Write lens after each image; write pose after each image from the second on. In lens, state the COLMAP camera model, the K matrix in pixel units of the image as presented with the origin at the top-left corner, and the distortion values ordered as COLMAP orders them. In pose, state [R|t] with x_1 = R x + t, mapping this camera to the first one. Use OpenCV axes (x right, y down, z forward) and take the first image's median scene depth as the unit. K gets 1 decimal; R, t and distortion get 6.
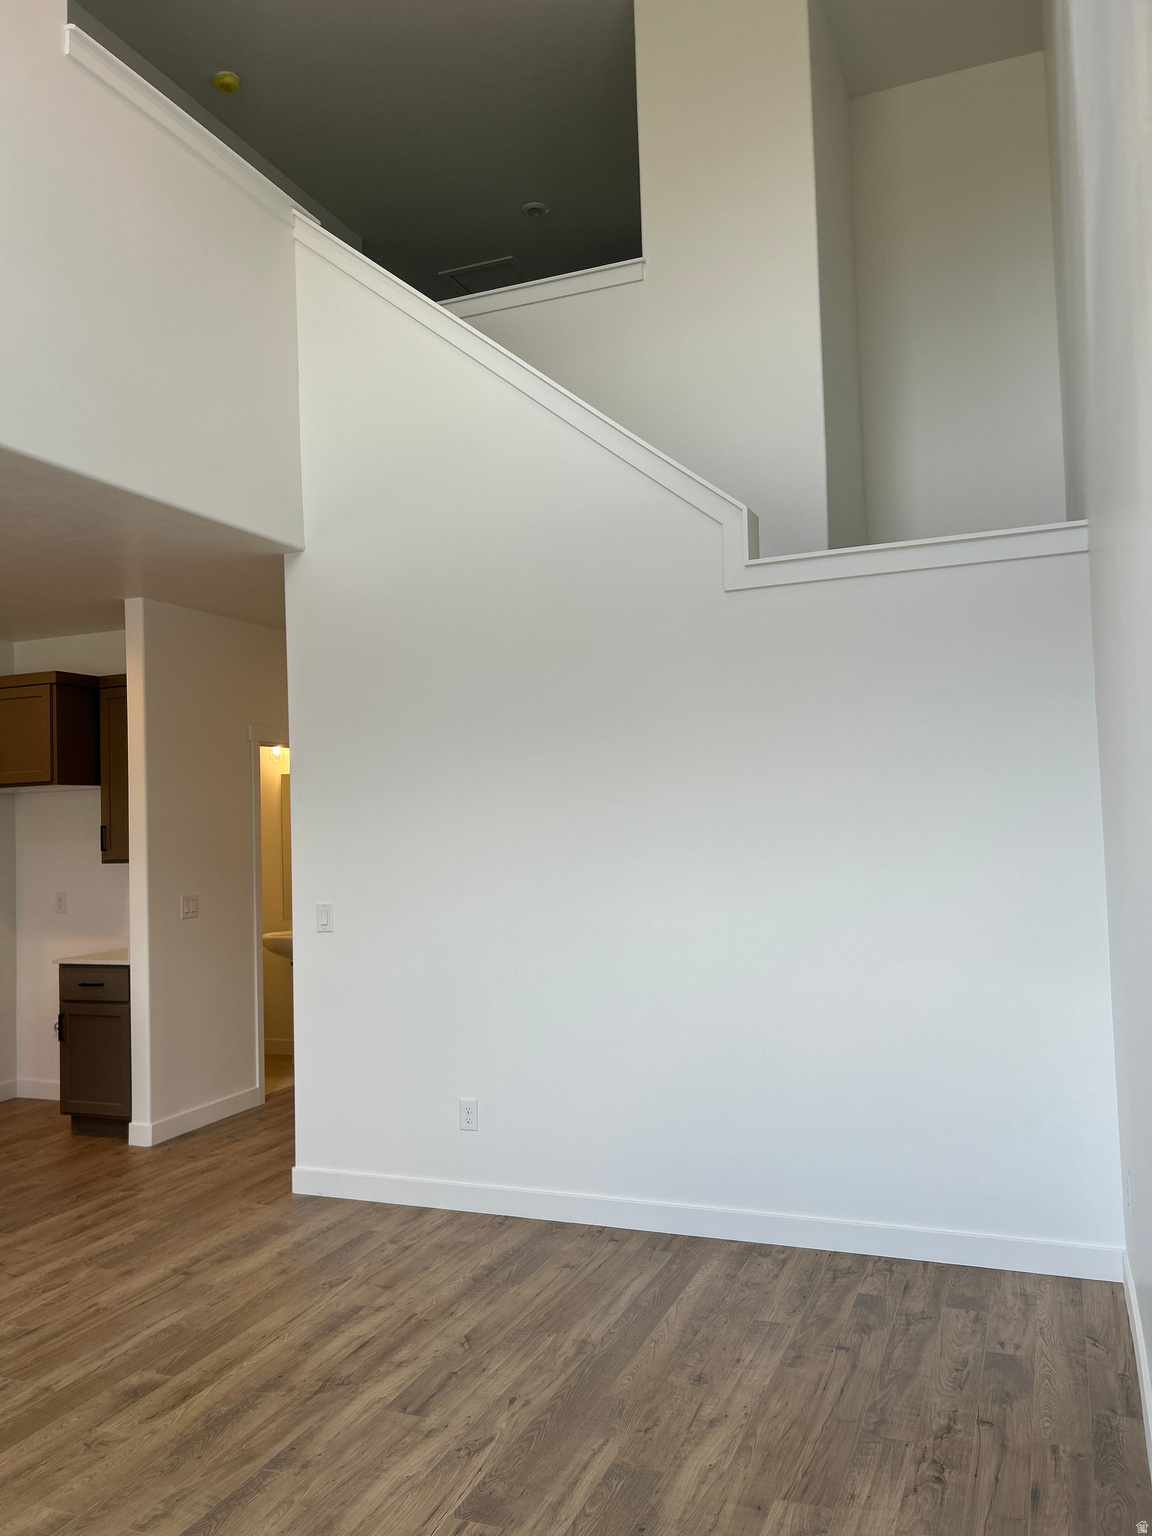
lens RADIAL K [[1157.1, 0, 584.4], [0, 1157.1, 767.8], [0, 0, 1]] dist [0.048793, -0.057636]
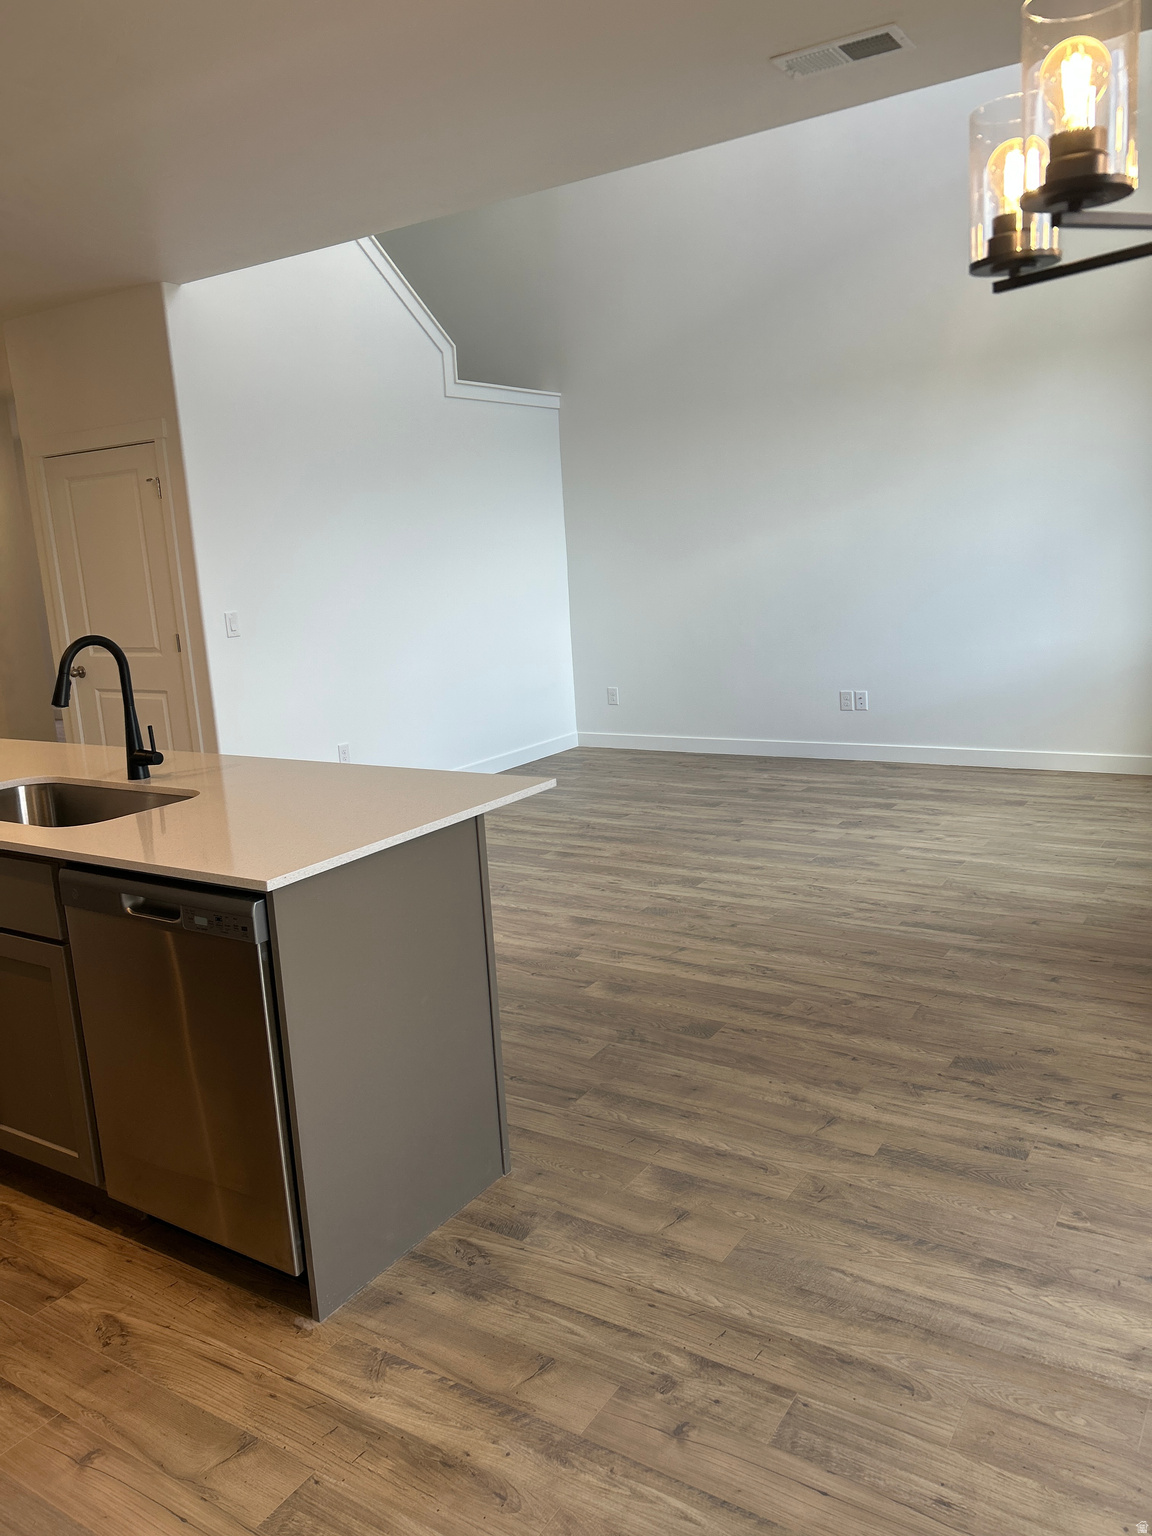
lens RADIAL K [[1158.5, 0, 578.4], [0, 1158.5, 764.0], [0, 0, 1]] dist [0.041749, -0.038338]
pose [[0.193199, -0.164753, 0.967228, -1.574974], [0.008611, 0.986048, 0.166239, 0.091383], [-0.981122, -0.023789, 0.191922, 0.513967]]
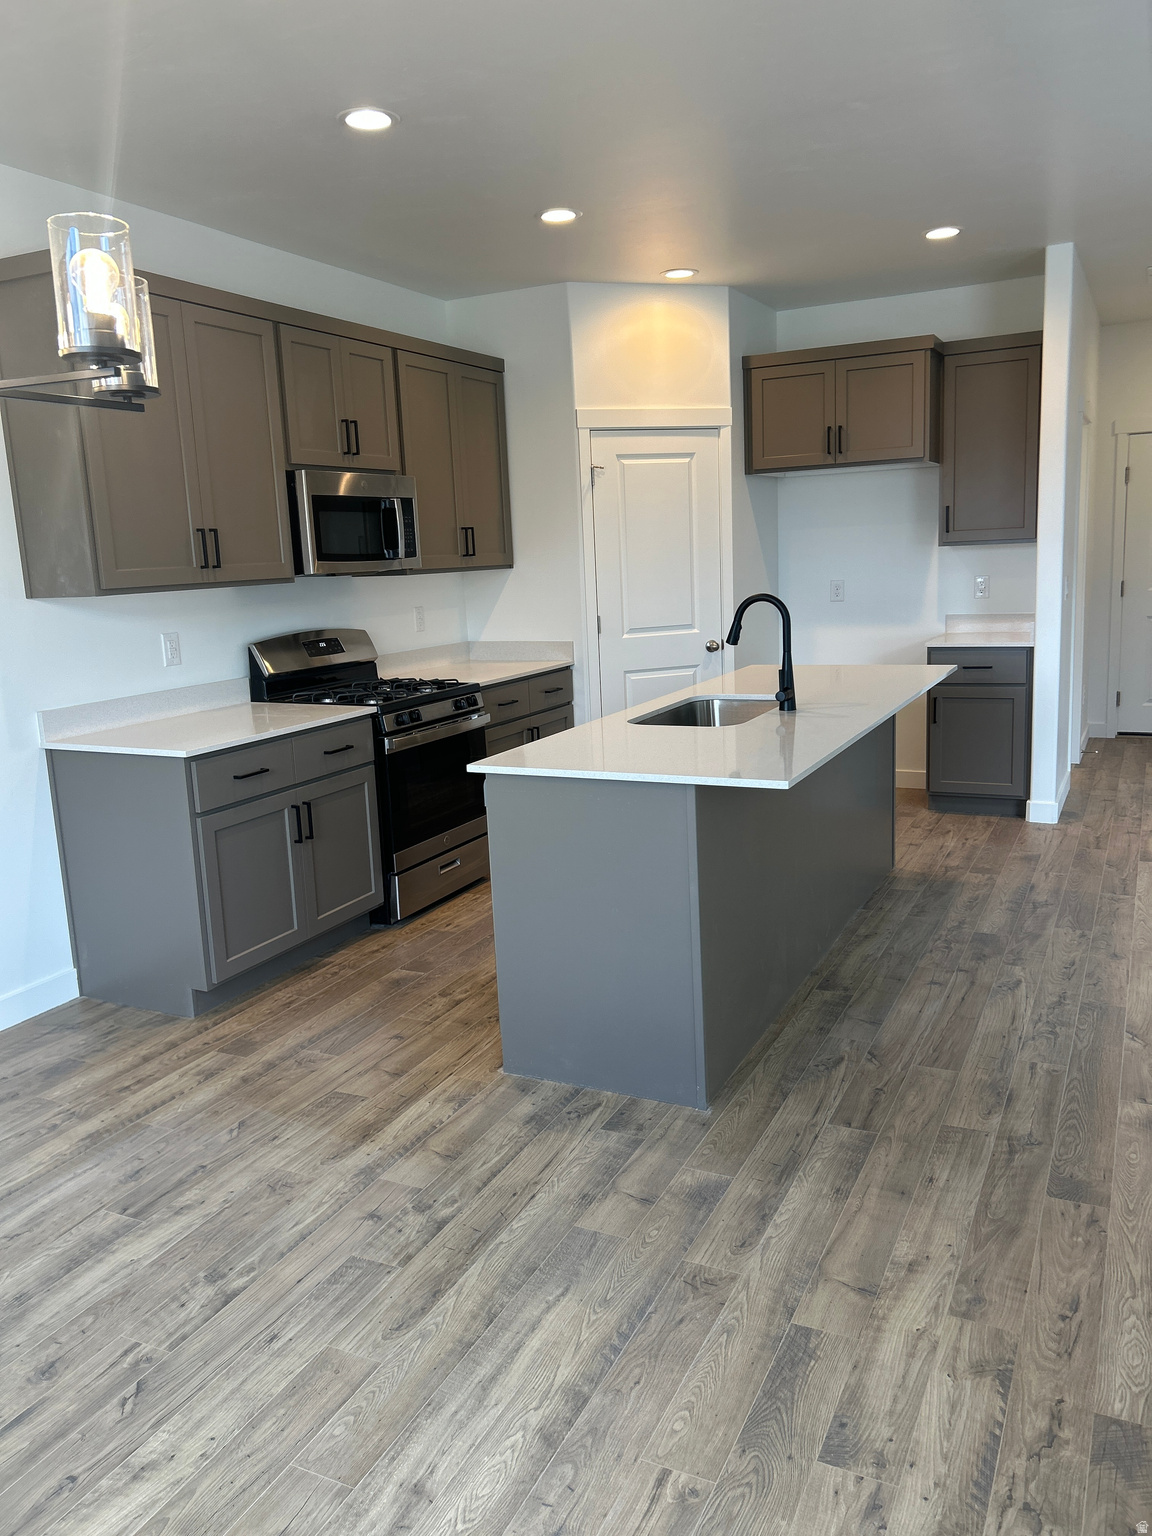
lens RADIAL K [[1157.8, 0, 587.4], [0, 1157.8, 757.4], [0, 0, 1]] dist [0.051990, -0.052418]
pose [[0.997469, 0.000388, -0.071097, -0.991381], [0.015837, 0.973652, 0.227490, 0.043570], [0.069312, -0.228040, 0.971182, -0.002448]]
